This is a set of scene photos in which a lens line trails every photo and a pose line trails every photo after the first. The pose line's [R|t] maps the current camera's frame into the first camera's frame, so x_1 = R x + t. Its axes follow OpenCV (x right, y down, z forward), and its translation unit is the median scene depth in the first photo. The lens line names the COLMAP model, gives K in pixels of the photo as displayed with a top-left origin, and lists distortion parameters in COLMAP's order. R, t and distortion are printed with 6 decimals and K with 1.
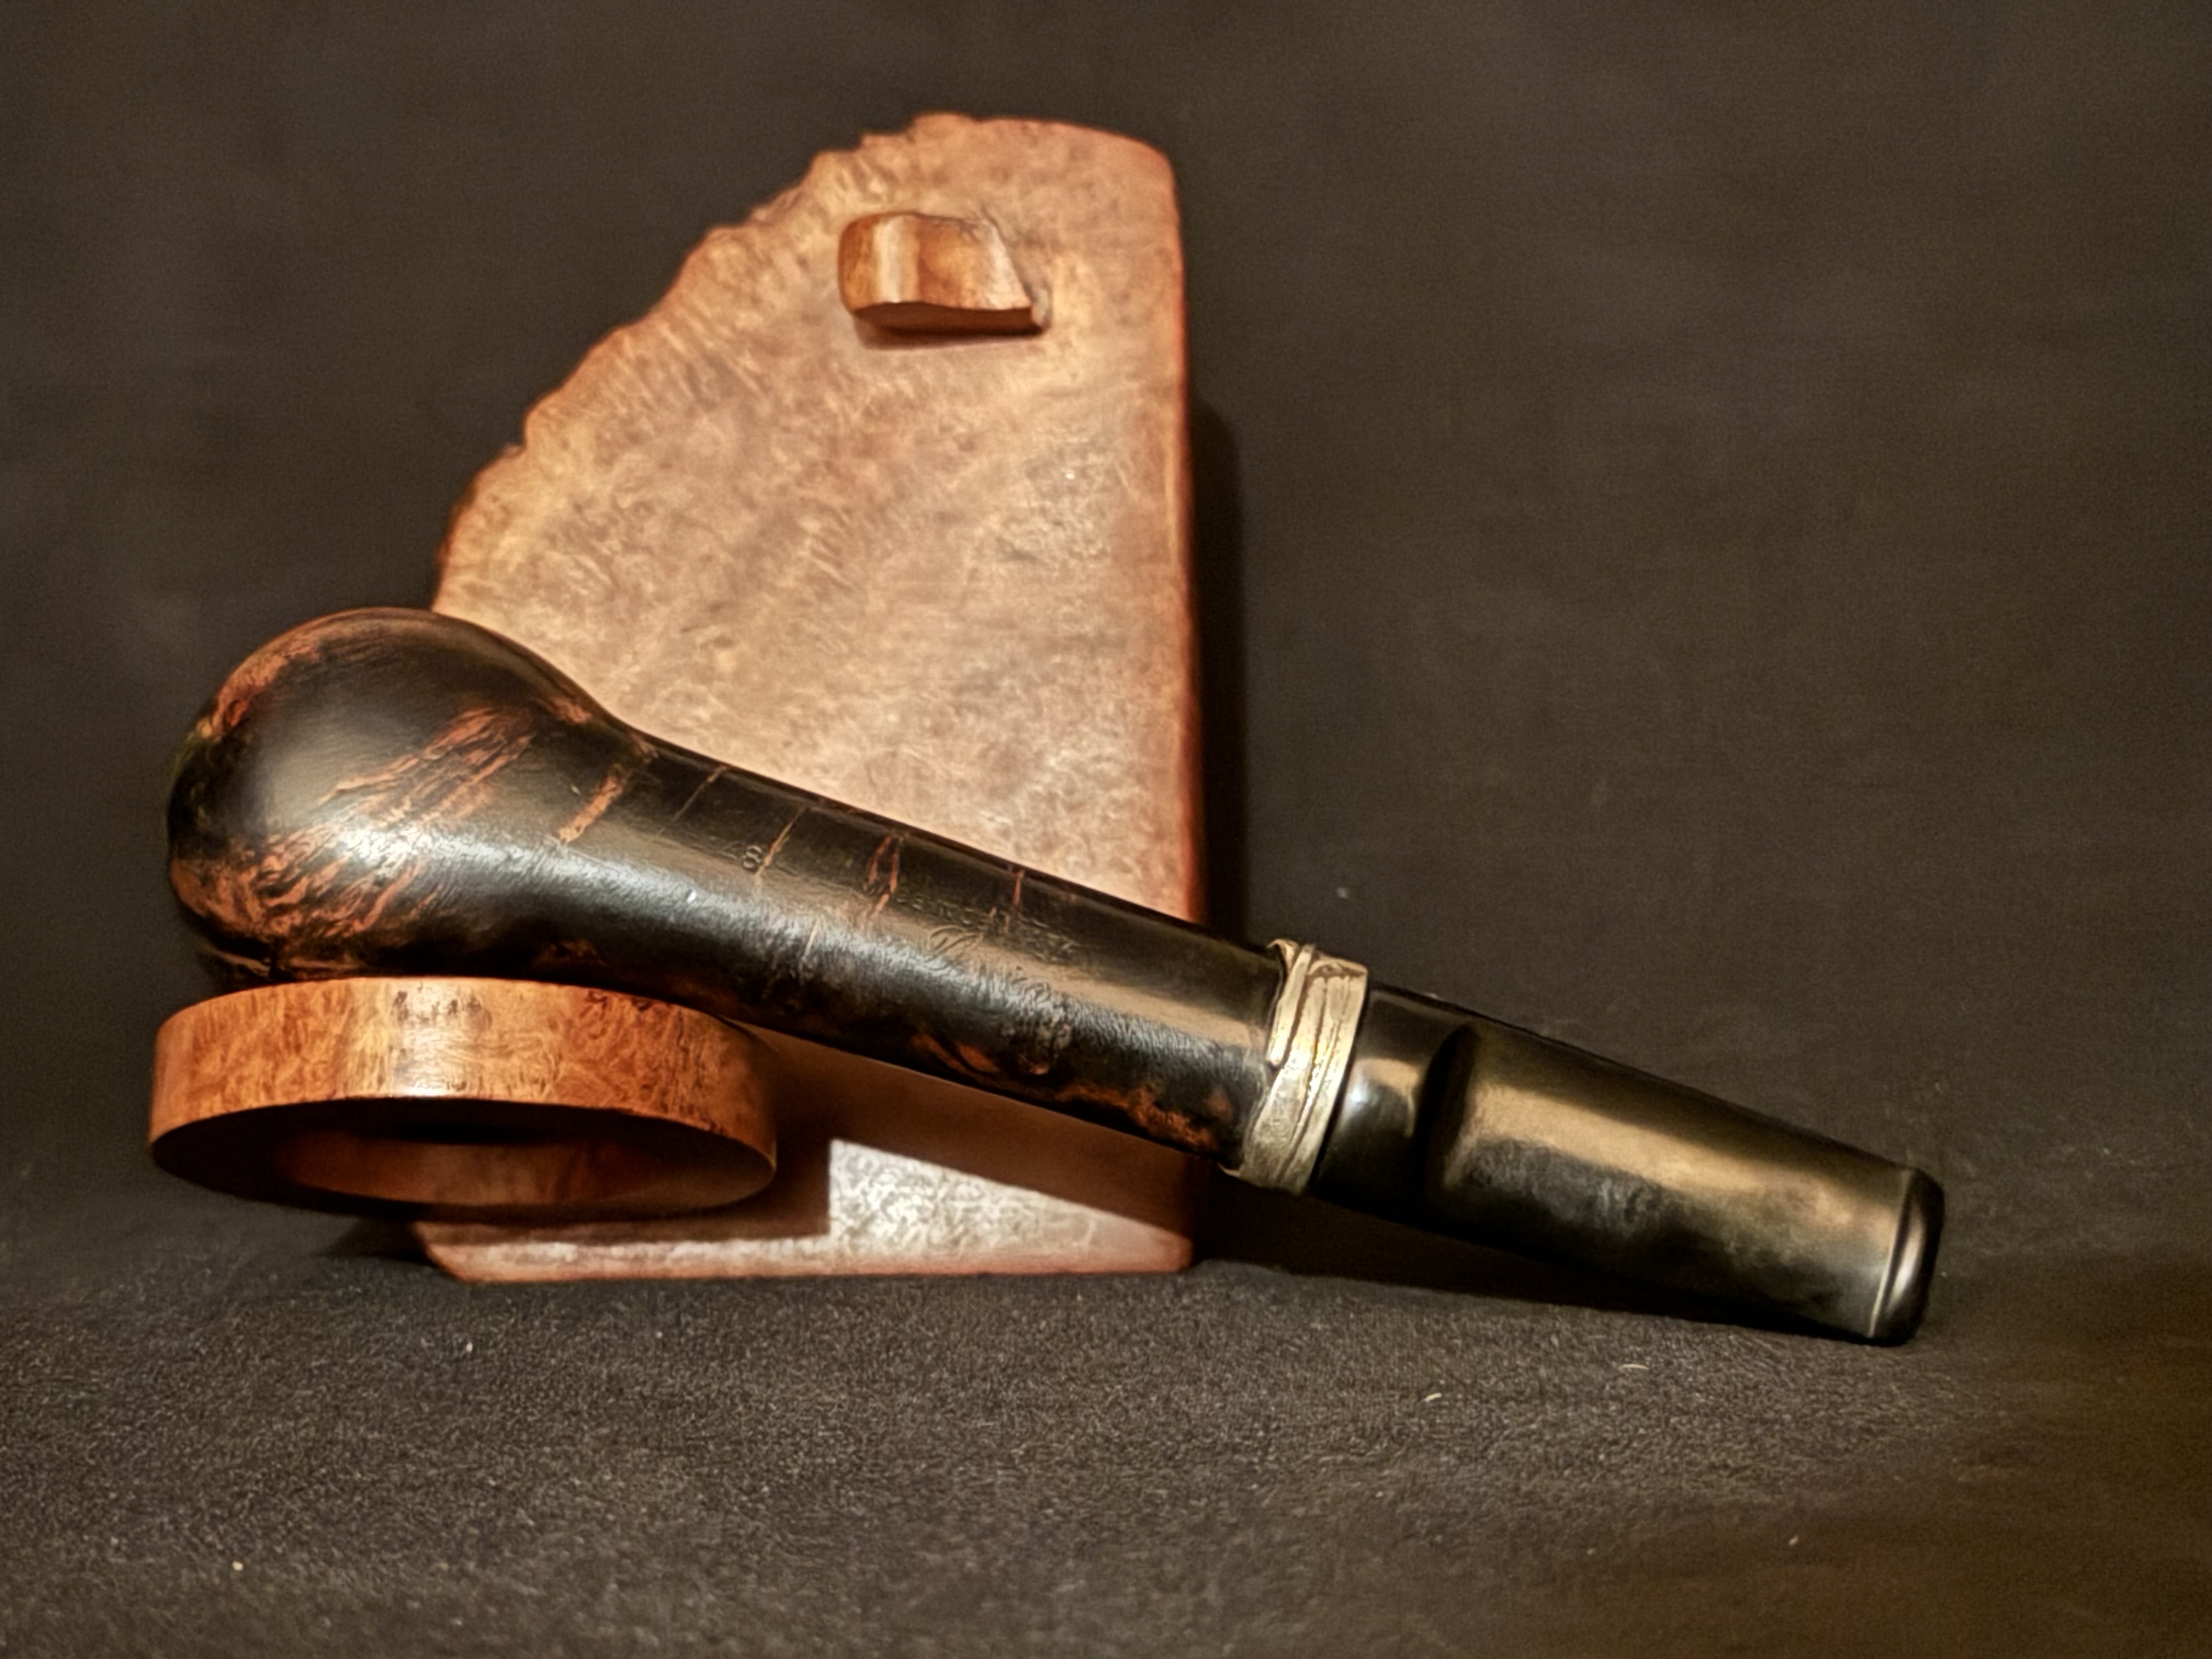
lens RADIAL K [[3997.4, 0, 1096.2], [0, 3997.4, 816.0], [0, 0, 1]] dist [0.132974, 0.000000]
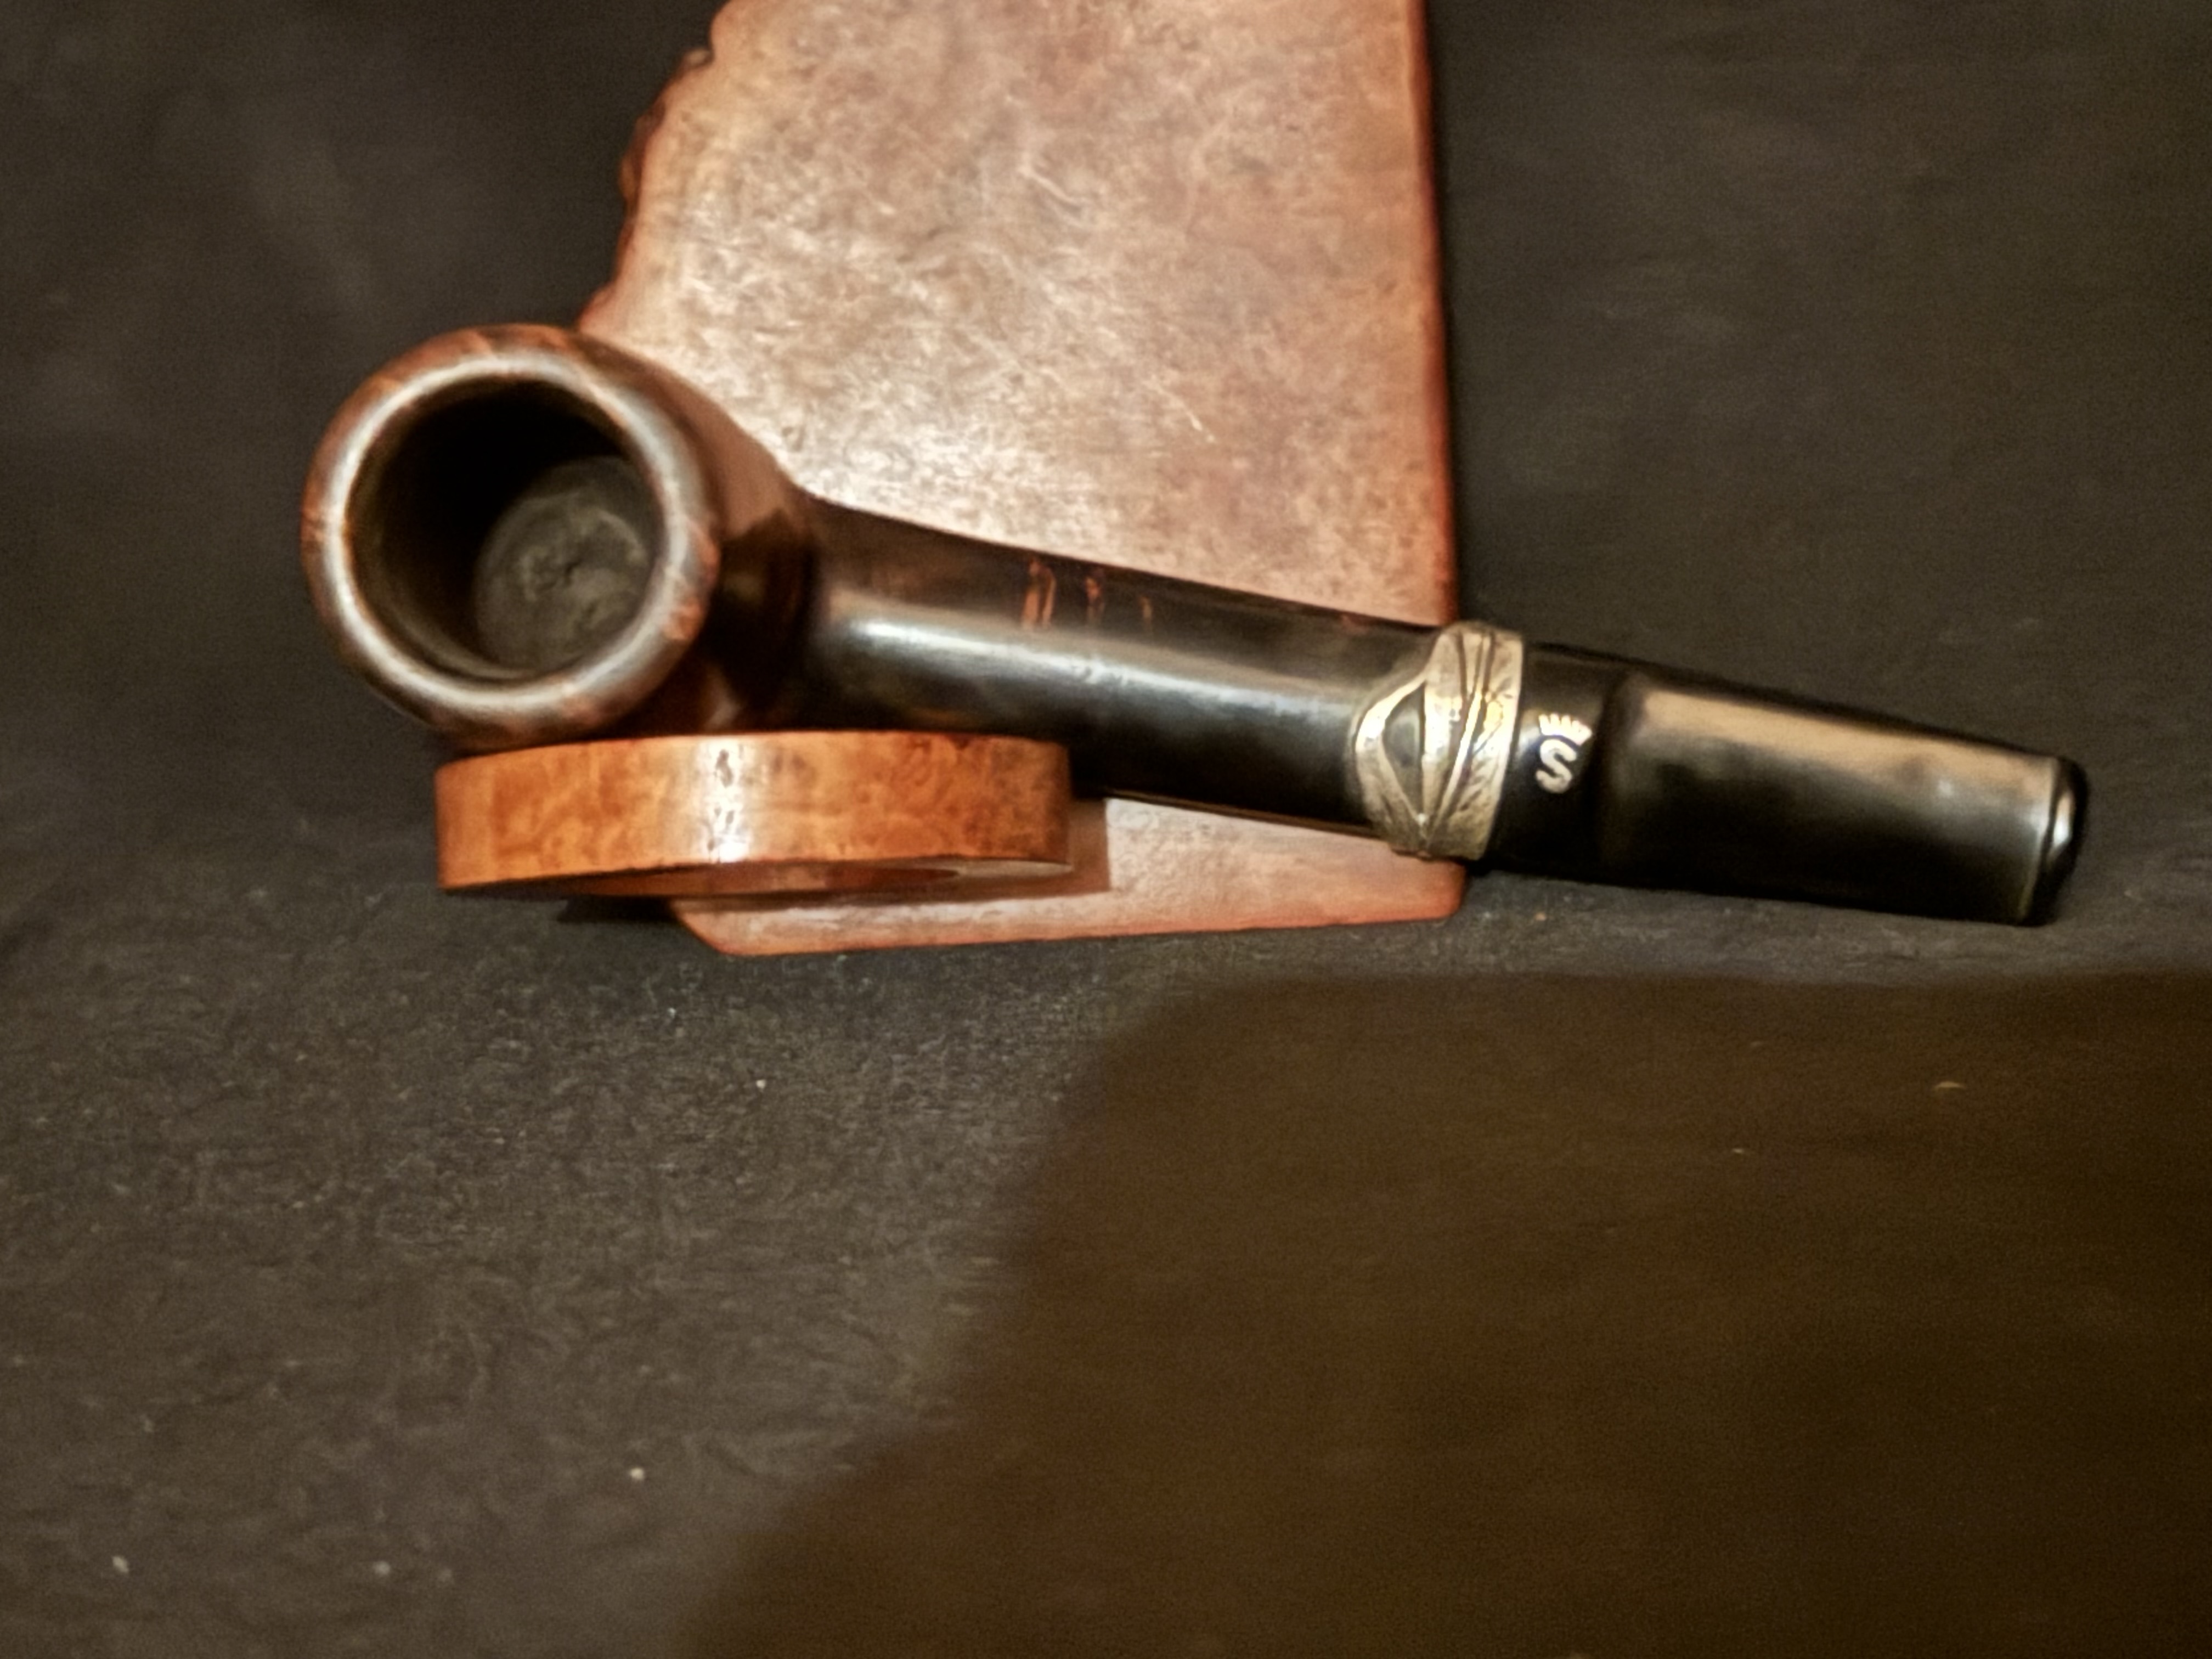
lens RADIAL K [[3997.4, 0, 1112.2], [0, 3997.4, 842.6], [0, 0, 1]] dist [0.132974, 0.000000]
pose [[0.997421, -0.044875, 0.056013, -0.113151], [0.031151, 0.973761, 0.225433, -0.125066], [-0.064660, -0.223106, 0.972647, 0.045087]]
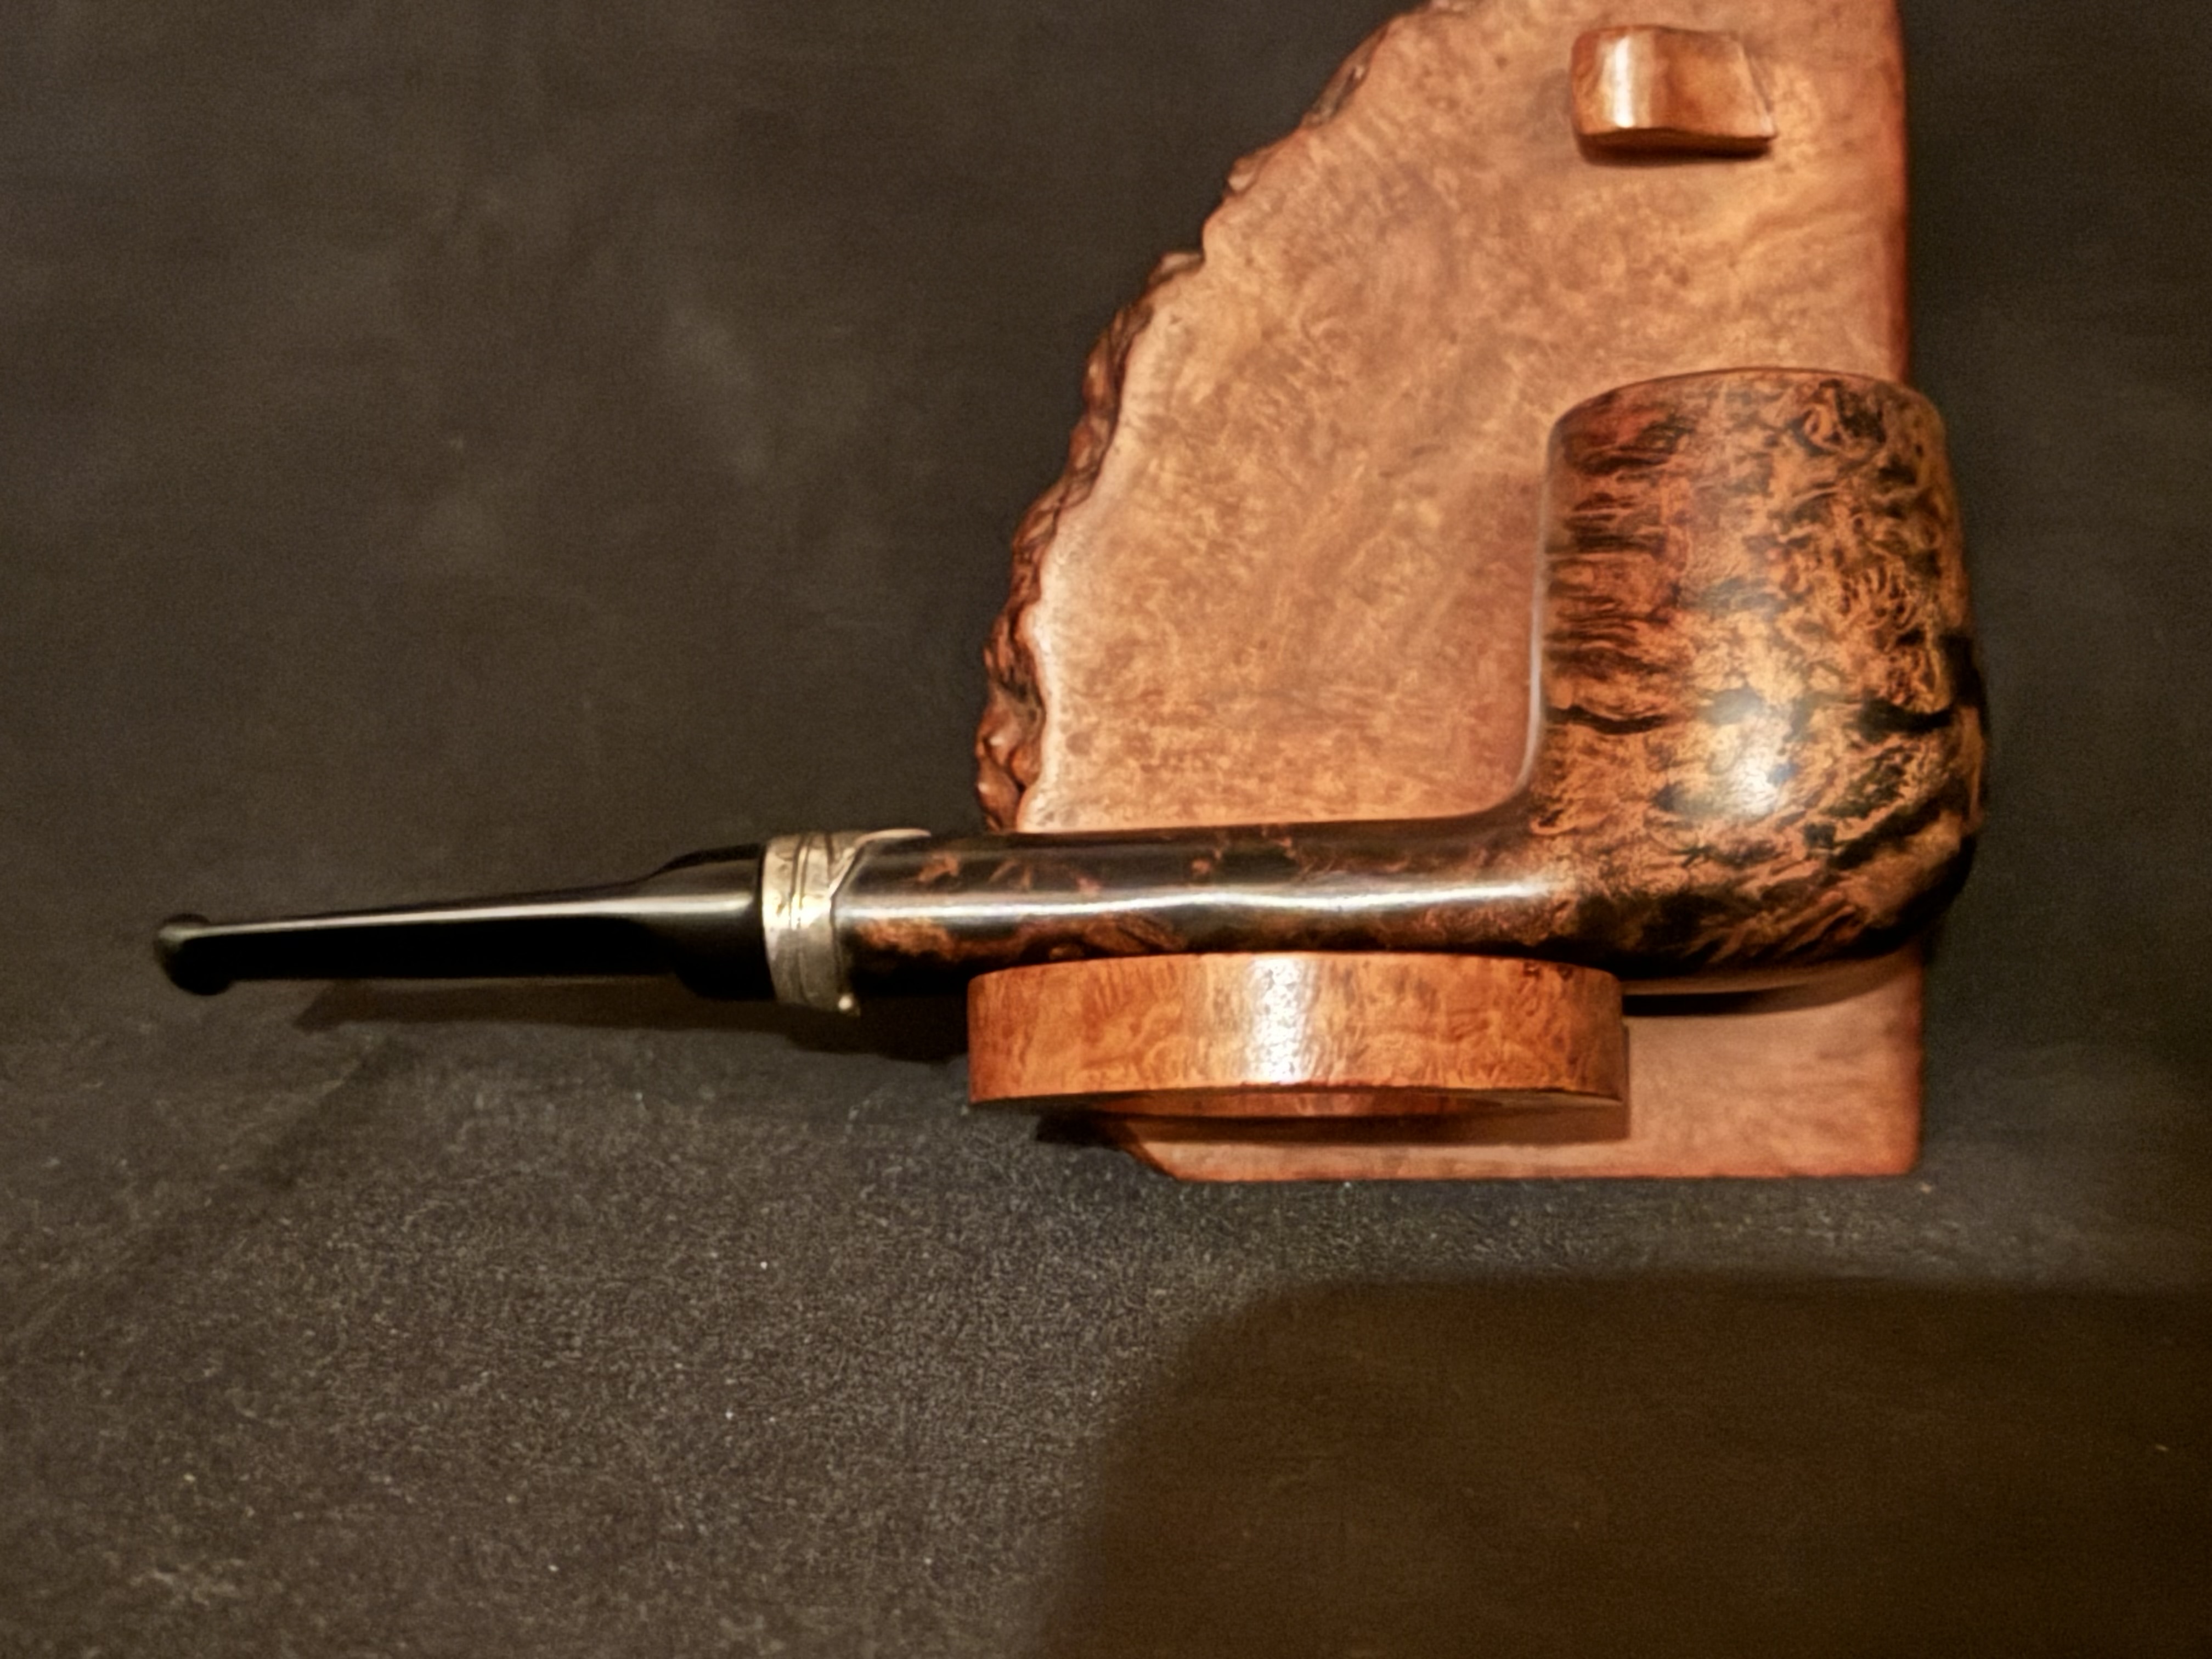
lens RADIAL K [[3997.4, 0, 1113.6], [0, 3997.4, 884.1], [0, 0, 1]] dist [0.132974, 0.000000]
pose [[0.985509, 0.011362, 0.169242, -0.322717], [-0.041659, 0.983407, 0.176565, -0.115422], [-0.164428, -0.181057, 0.969630, 0.095151]]
